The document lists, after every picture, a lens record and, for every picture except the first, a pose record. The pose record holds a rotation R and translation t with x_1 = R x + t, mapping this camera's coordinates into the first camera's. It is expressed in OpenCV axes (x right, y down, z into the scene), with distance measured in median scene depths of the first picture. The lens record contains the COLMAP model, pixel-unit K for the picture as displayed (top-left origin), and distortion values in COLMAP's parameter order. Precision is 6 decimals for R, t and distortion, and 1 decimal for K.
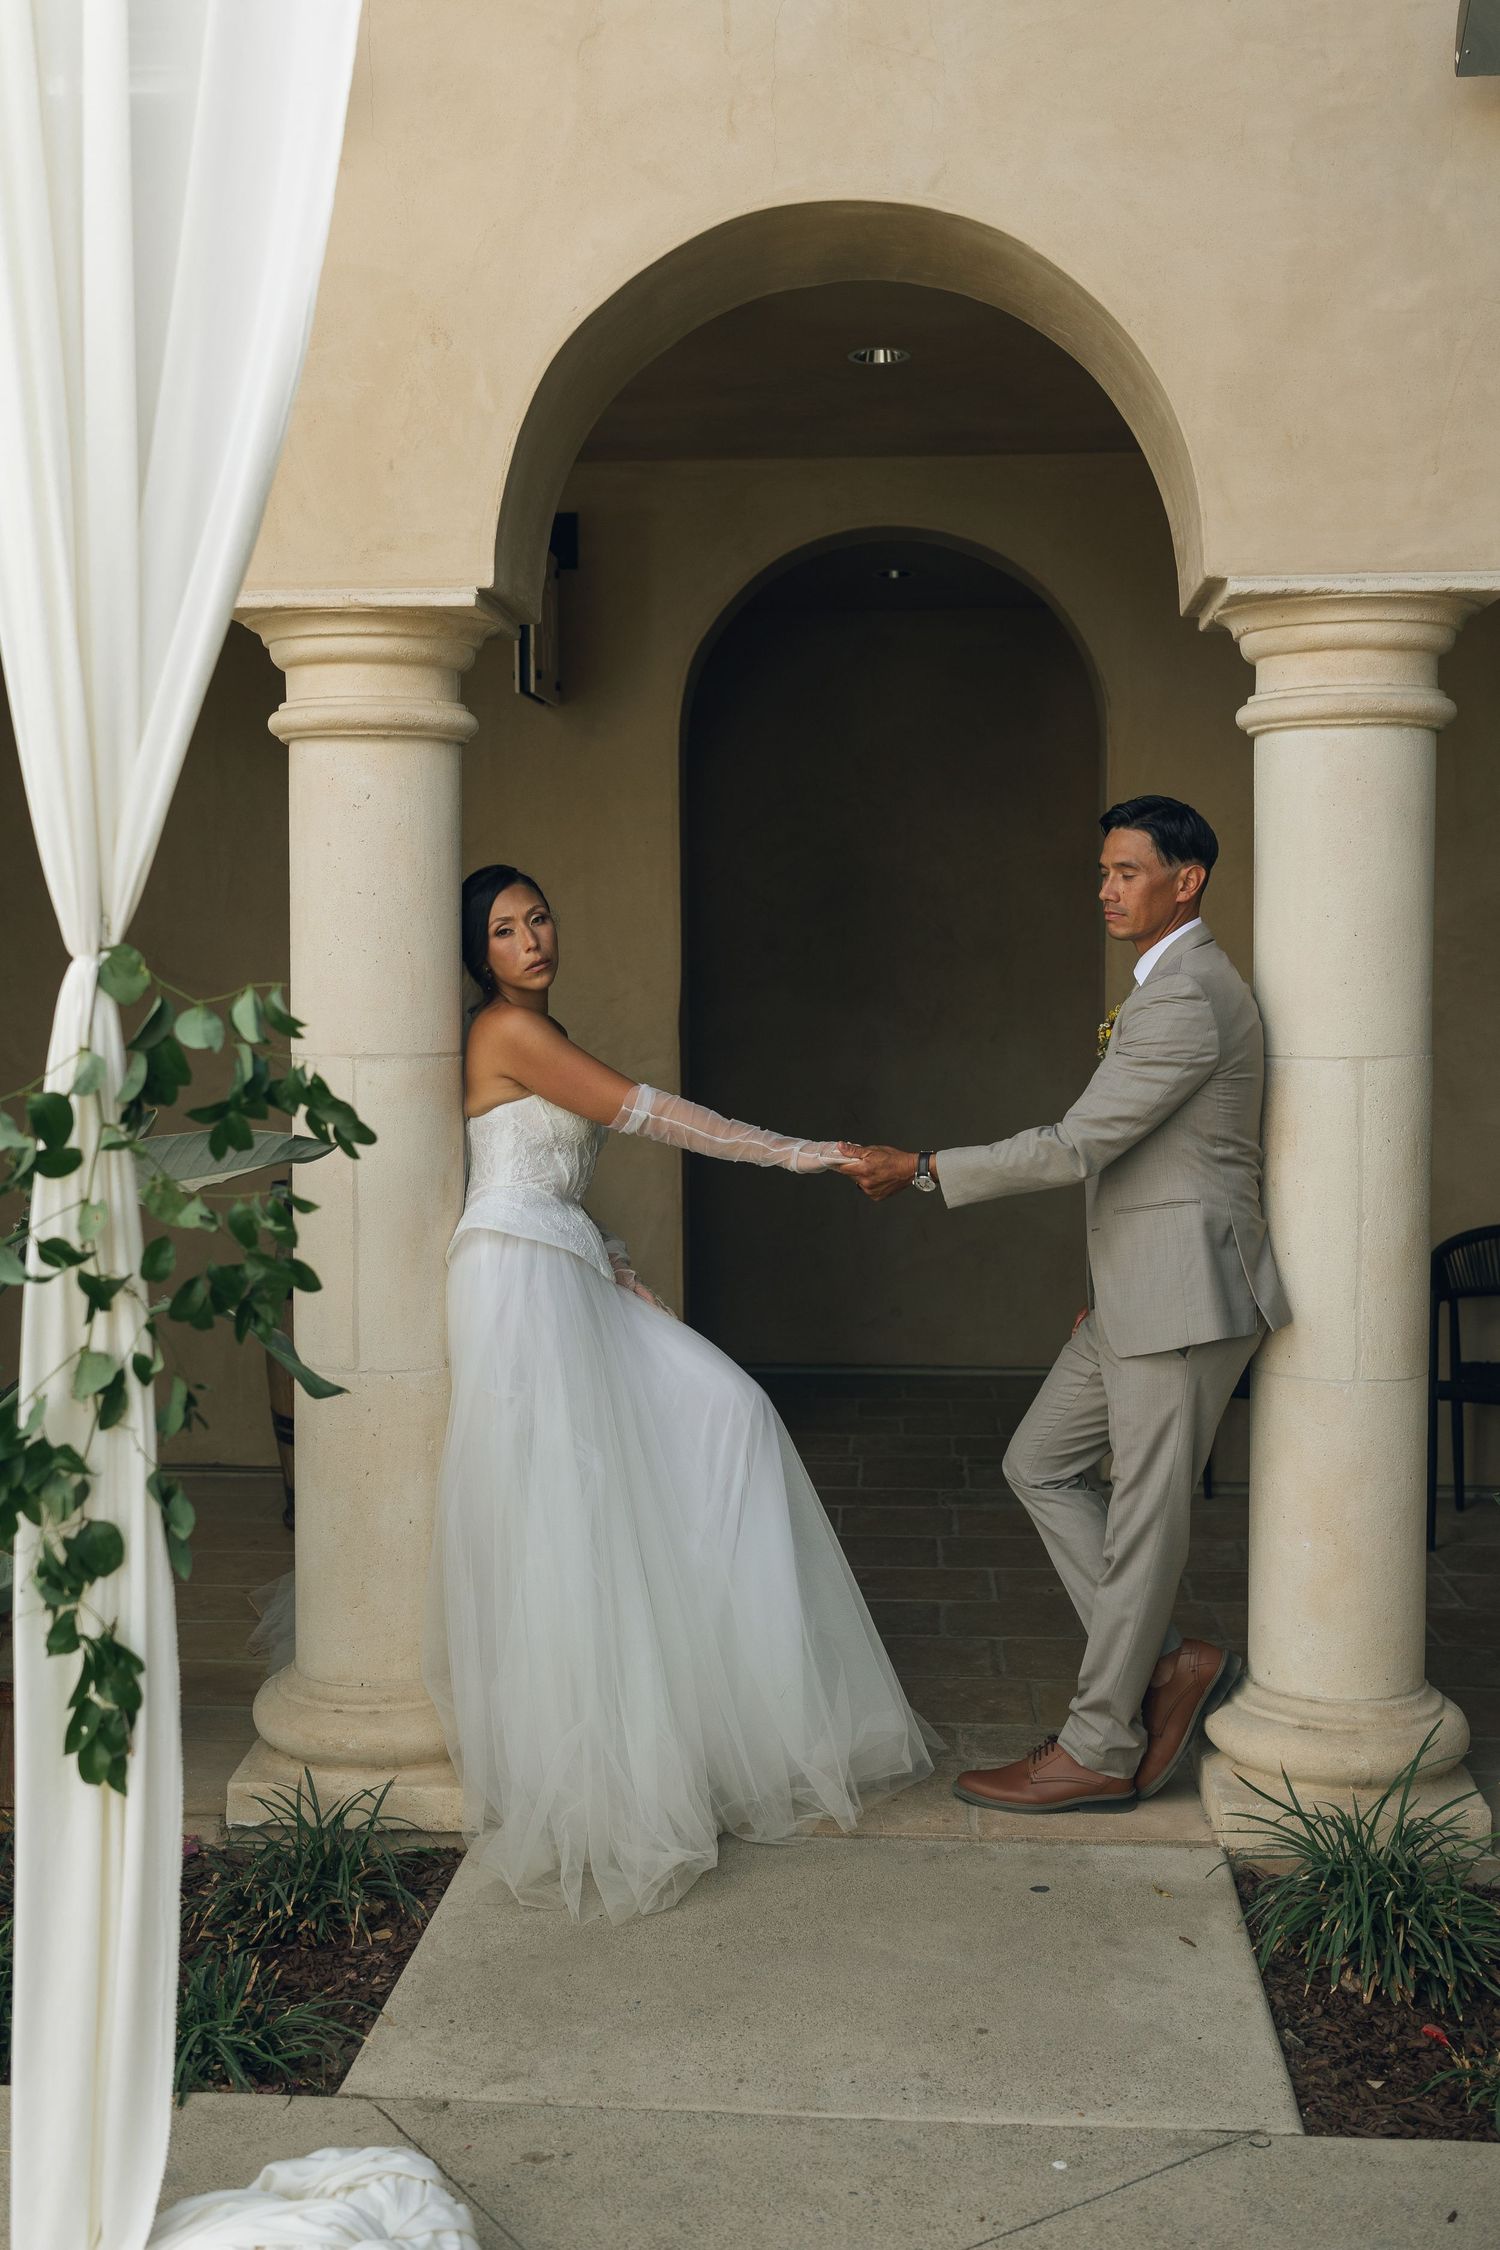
lens RADIAL K [[2301.8, 0, 748.4], [0, 2301.8, 1078.4], [0, 0, 1]] dist [0.007572, -0.006219]
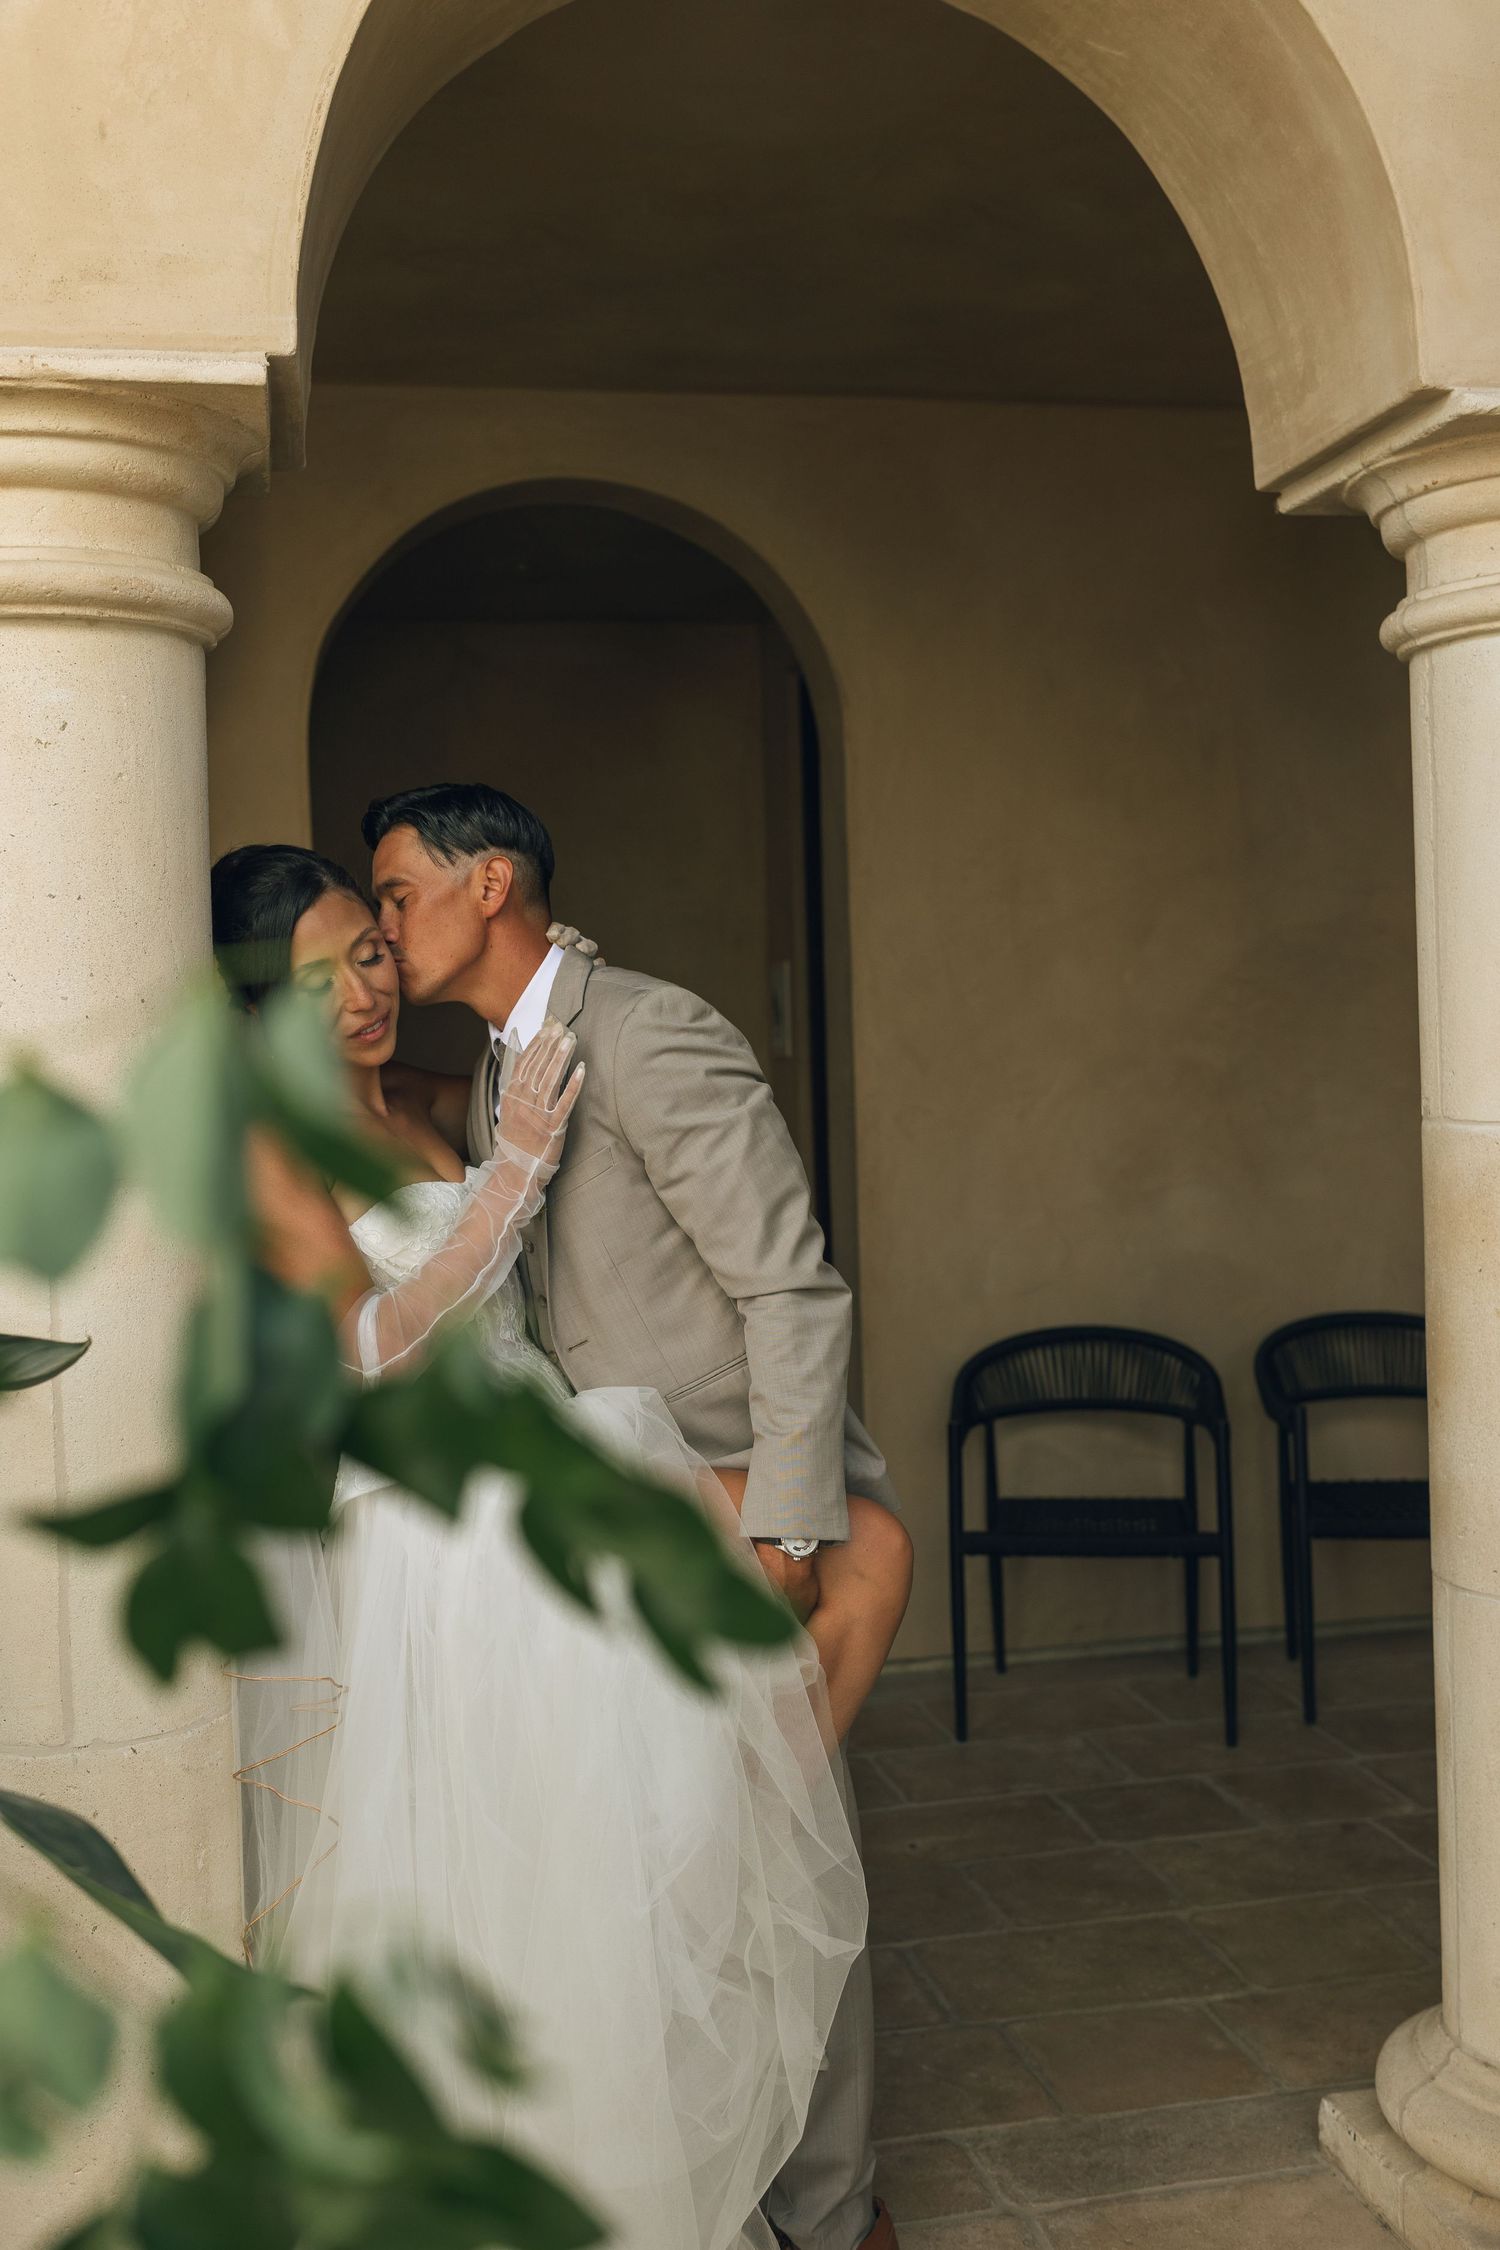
lens RADIAL K [[2301.8, 0, 748.4], [0, 2301.8, 1078.4], [0, 0, 1]] dist [0.007572, -0.006219]
pose [[0.974694, -0.025337, 0.222103, -0.134253], [0.030872, 0.999292, -0.021483, -0.018818], [-0.221402, 0.027796, 0.974786, 0.429587]]
